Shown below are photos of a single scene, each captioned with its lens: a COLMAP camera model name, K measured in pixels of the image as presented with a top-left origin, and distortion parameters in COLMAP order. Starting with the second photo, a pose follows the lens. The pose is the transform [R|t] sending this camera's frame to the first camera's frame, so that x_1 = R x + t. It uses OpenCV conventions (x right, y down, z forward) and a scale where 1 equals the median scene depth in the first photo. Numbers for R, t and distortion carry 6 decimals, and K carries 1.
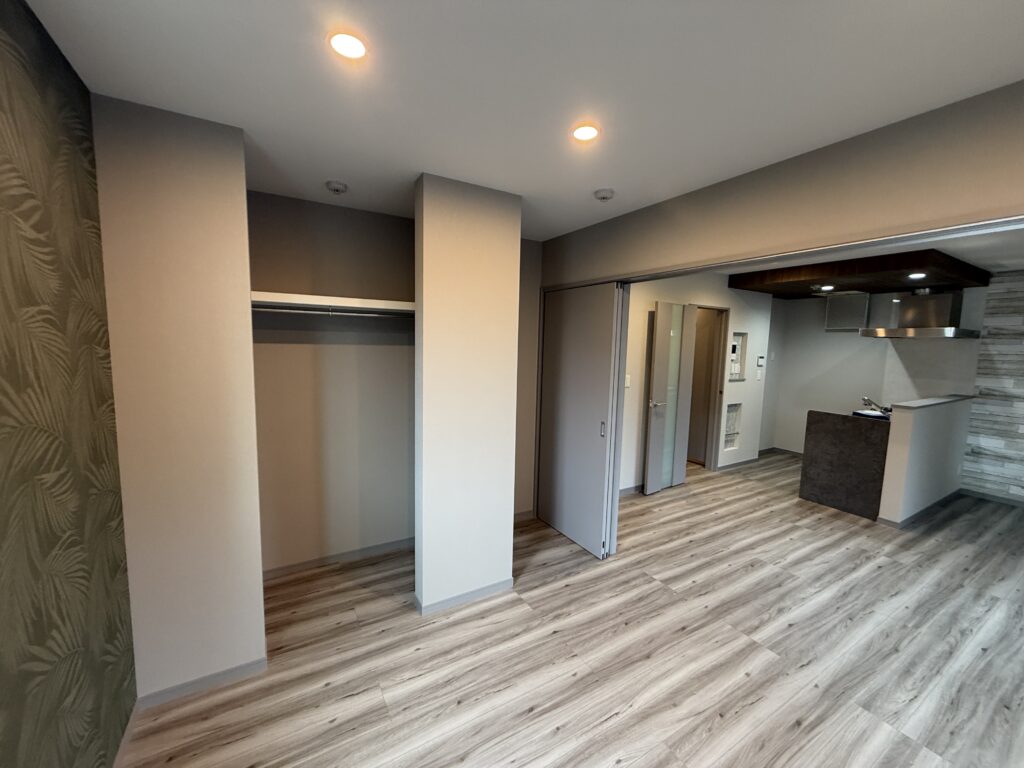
lens RADIAL K [[407.8, 0, 506.2], [0, 407.8, 387.6], [0, 0, 1]] dist [0.003311, 0.000598]
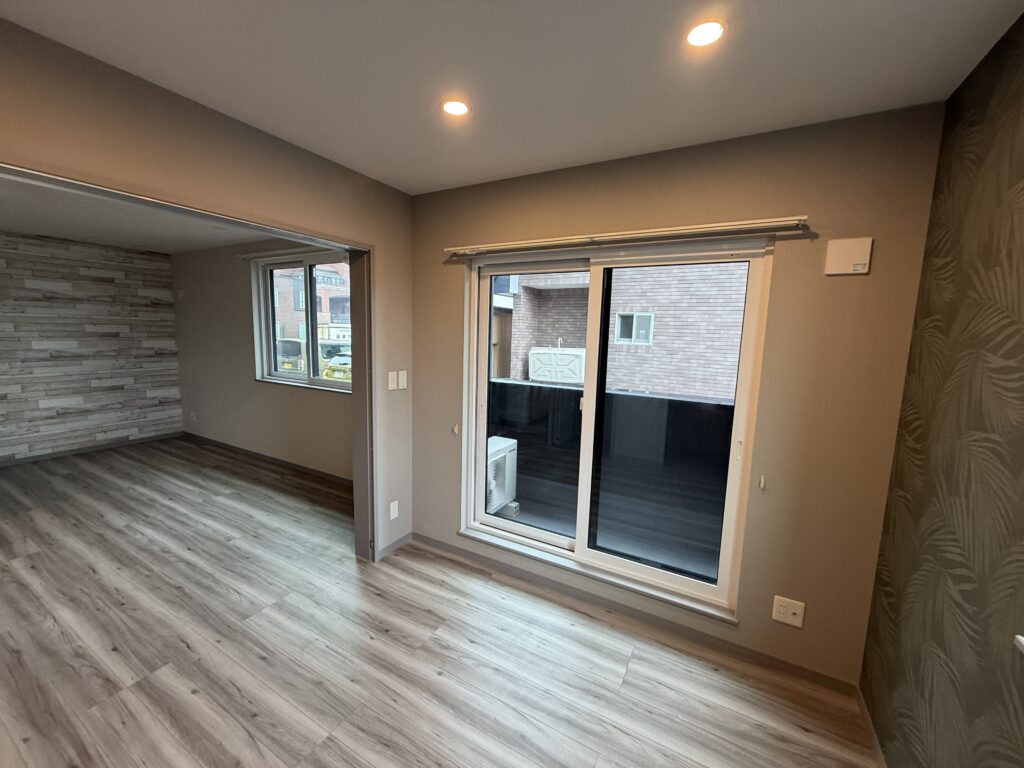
lens RADIAL K [[407.8, 0, 509.5], [0, 407.8, 374.6], [0, 0, 1]] dist [0.003311, 0.000598]
pose [[-0.496541, -0.132629, 0.857821, -0.279298], [0.061470, 0.980404, 0.187163, -0.060766], [-0.865834, 0.145664, -0.478658, 0.502458]]
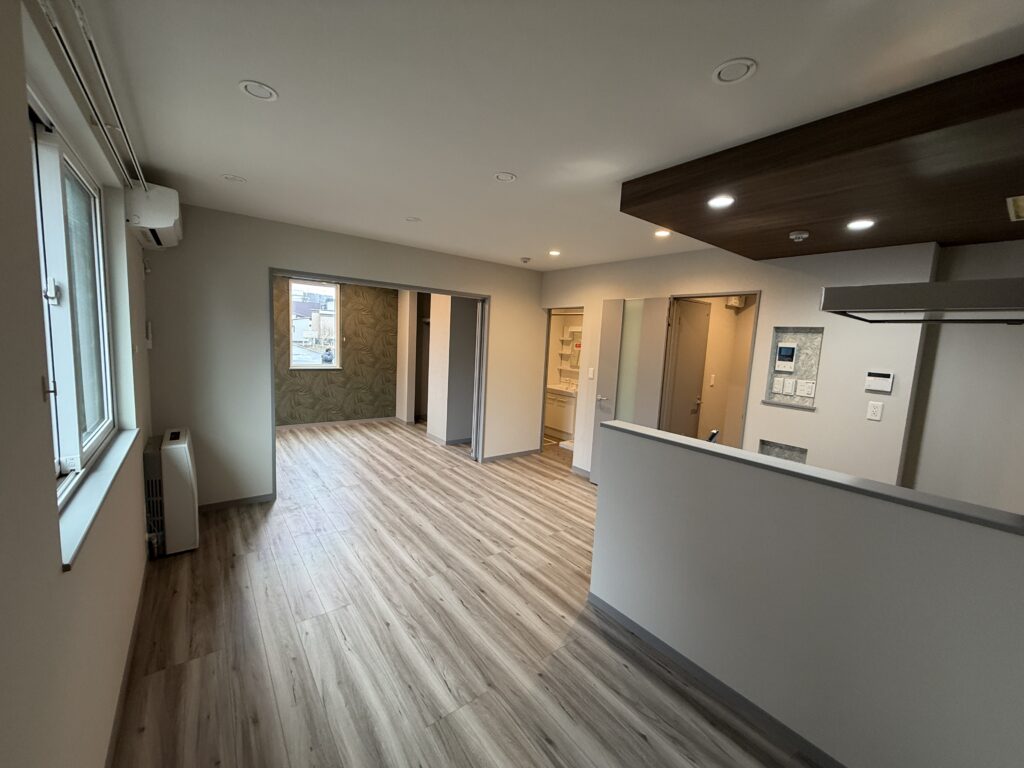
lens RADIAL K [[407.8, 0, 511.6], [0, 407.8, 387.7], [0, 0, 1]] dist [0.003311, 0.000598]
pose [[0.118146, 0.103217, -0.987617, 1.979895], [-0.163143, 0.983086, 0.083227, -0.049245], [0.979503, 0.151290, 0.132986, 0.913587]]
